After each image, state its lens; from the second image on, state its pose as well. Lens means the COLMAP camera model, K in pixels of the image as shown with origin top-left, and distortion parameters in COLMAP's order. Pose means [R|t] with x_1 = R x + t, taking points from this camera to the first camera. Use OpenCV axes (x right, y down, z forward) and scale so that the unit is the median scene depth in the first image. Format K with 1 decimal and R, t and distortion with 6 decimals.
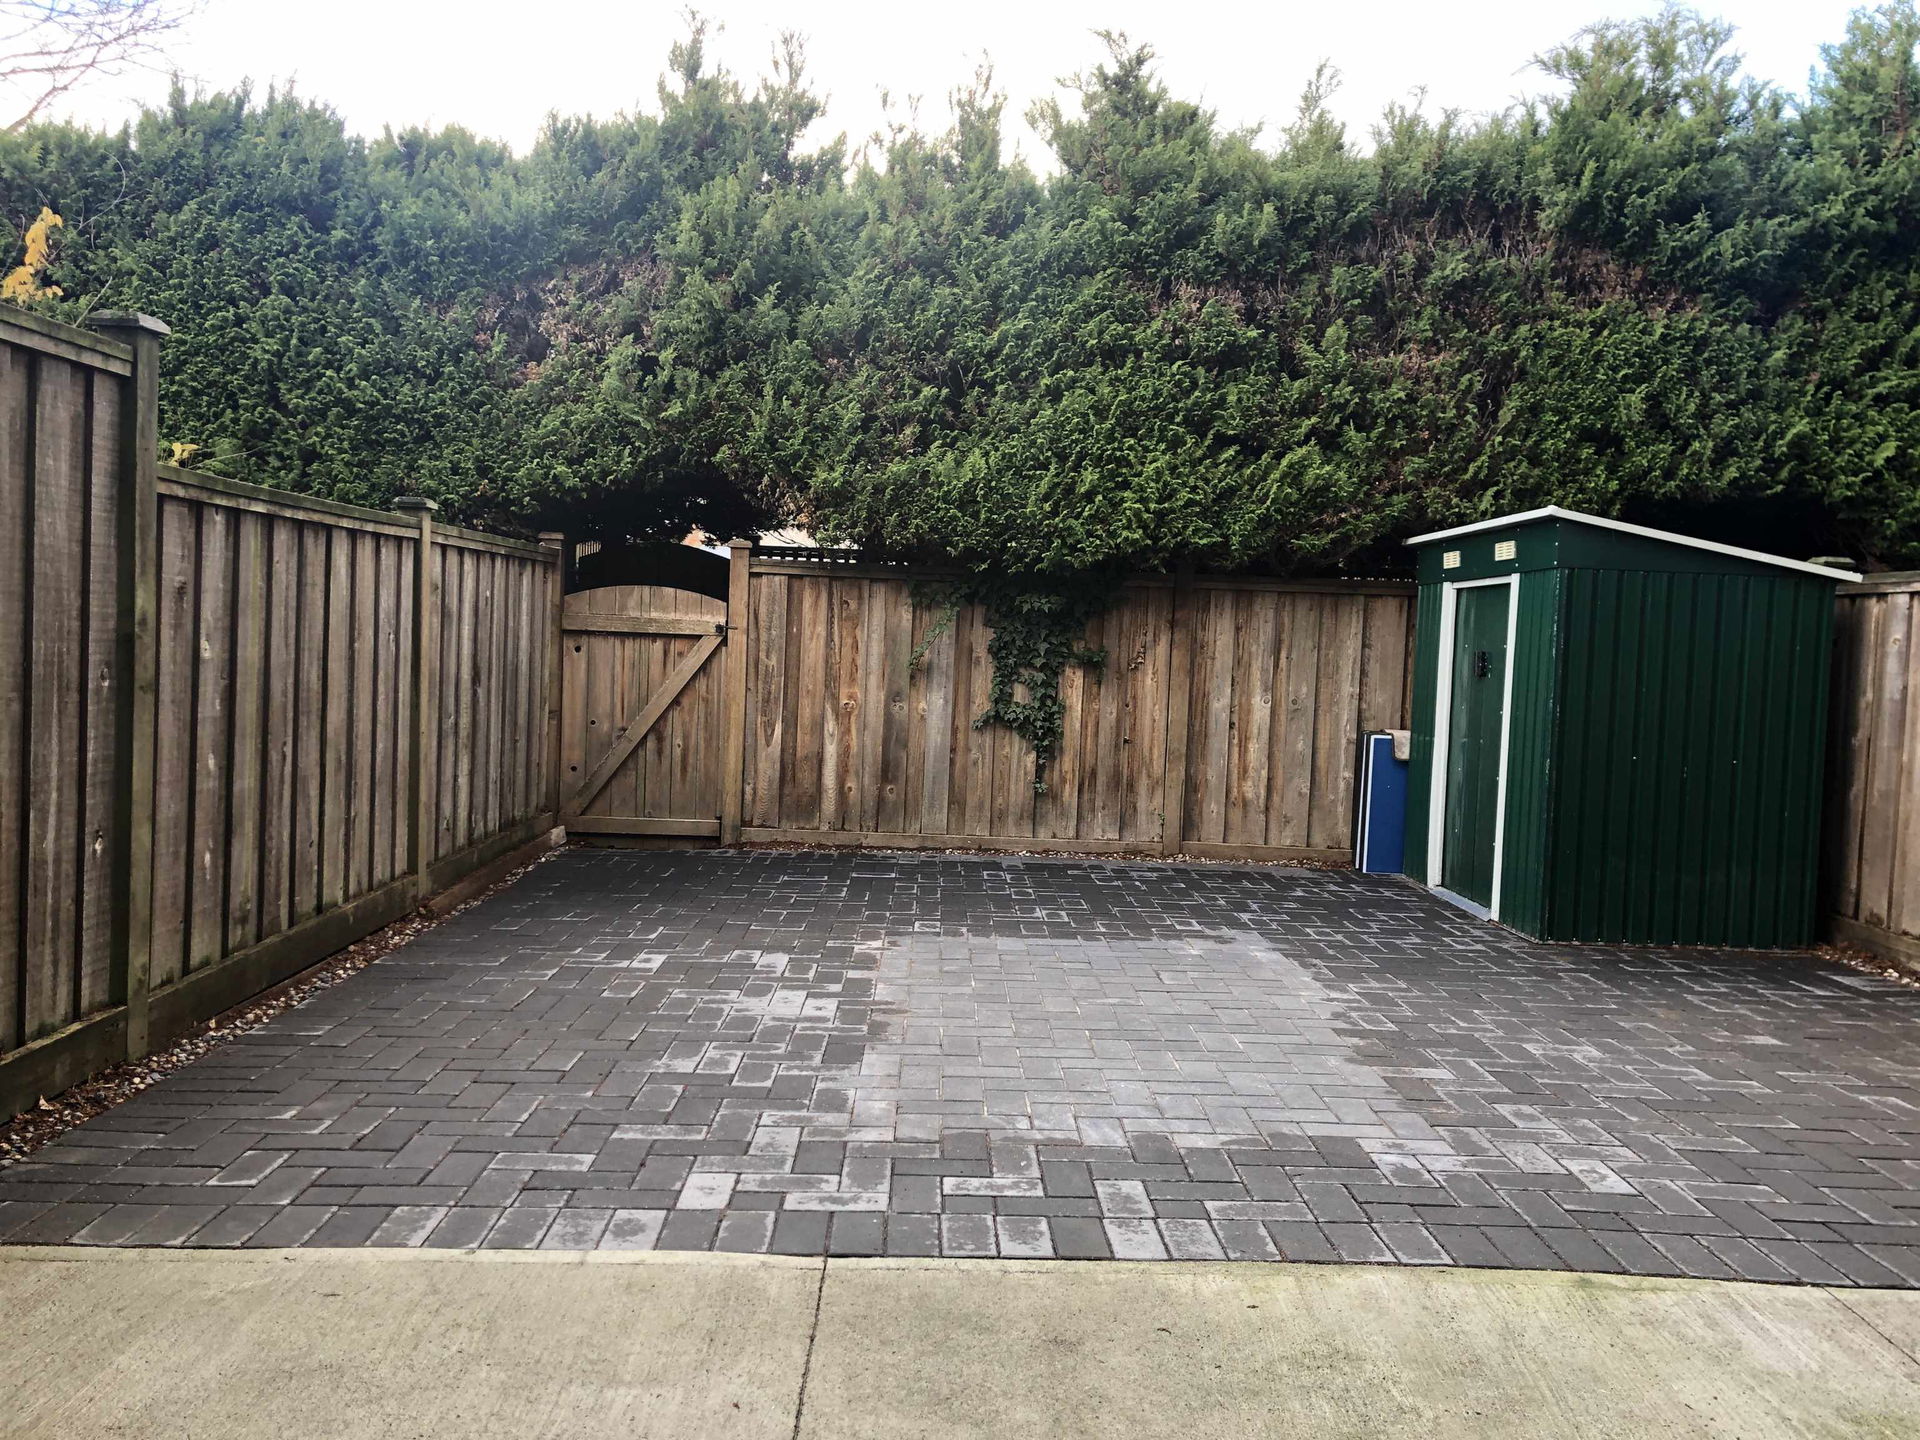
lens RADIAL K [[1550.0, 0, 962.0], [0, 1550.0, 726.8], [0, 0, 1]] dist [0.000971, 0.021171]
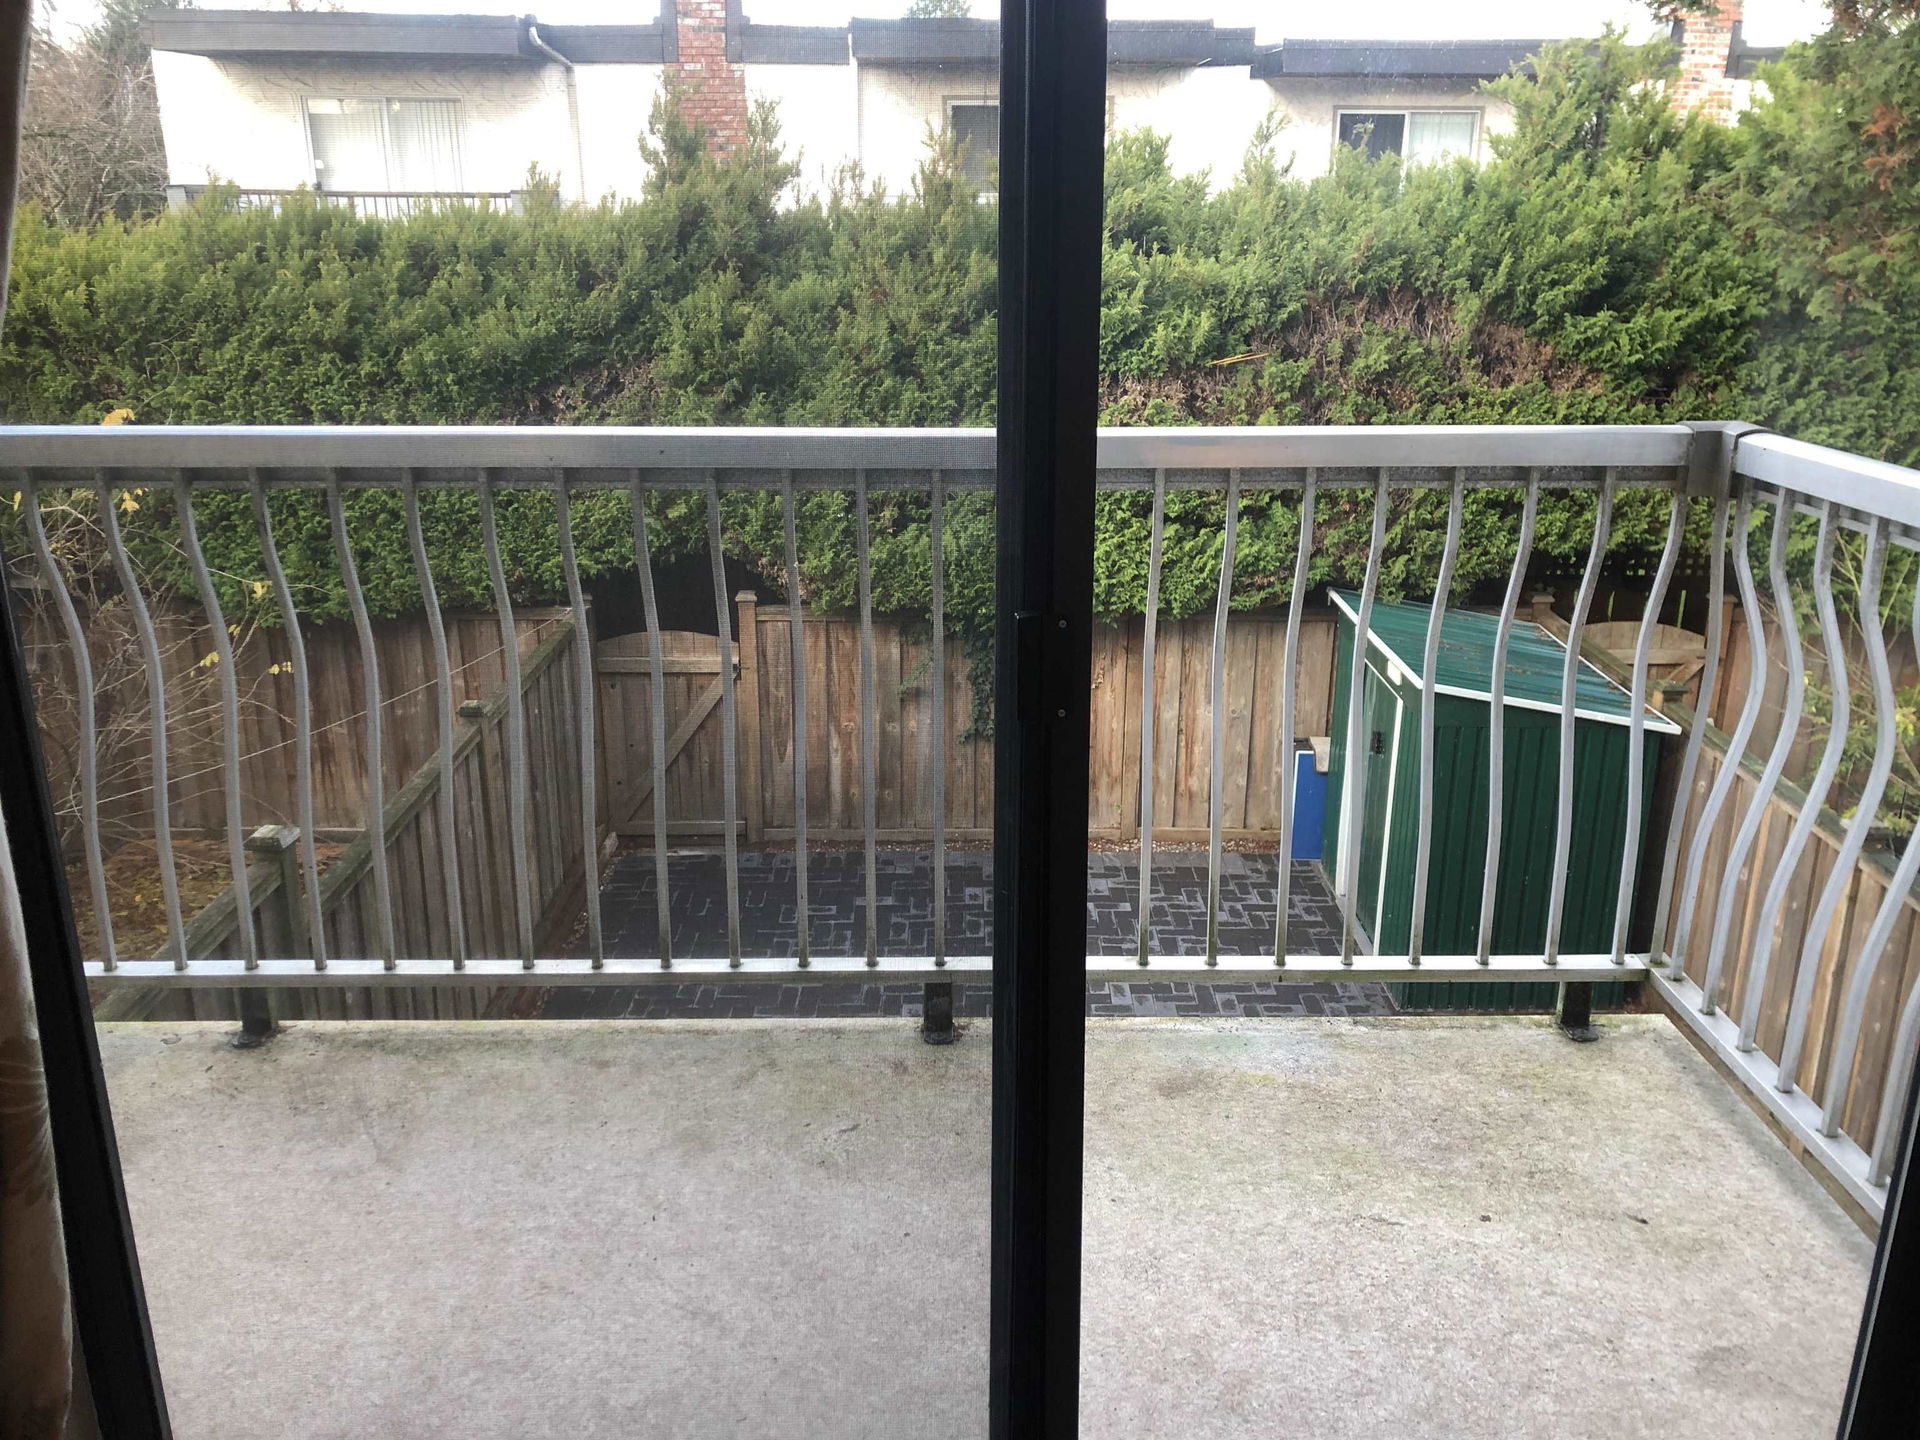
lens RADIAL K [[1550.0, 0, 975.5], [0, 1550.0, 722.1], [0, 0, 1]] dist [0.000971, 0.021171]
pose [[0.999354, -0.024276, -0.026514, 0.056495], [0.030385, 0.964549, 0.262149, -0.341186], [0.019210, -0.262786, 0.964663, -0.128089]]
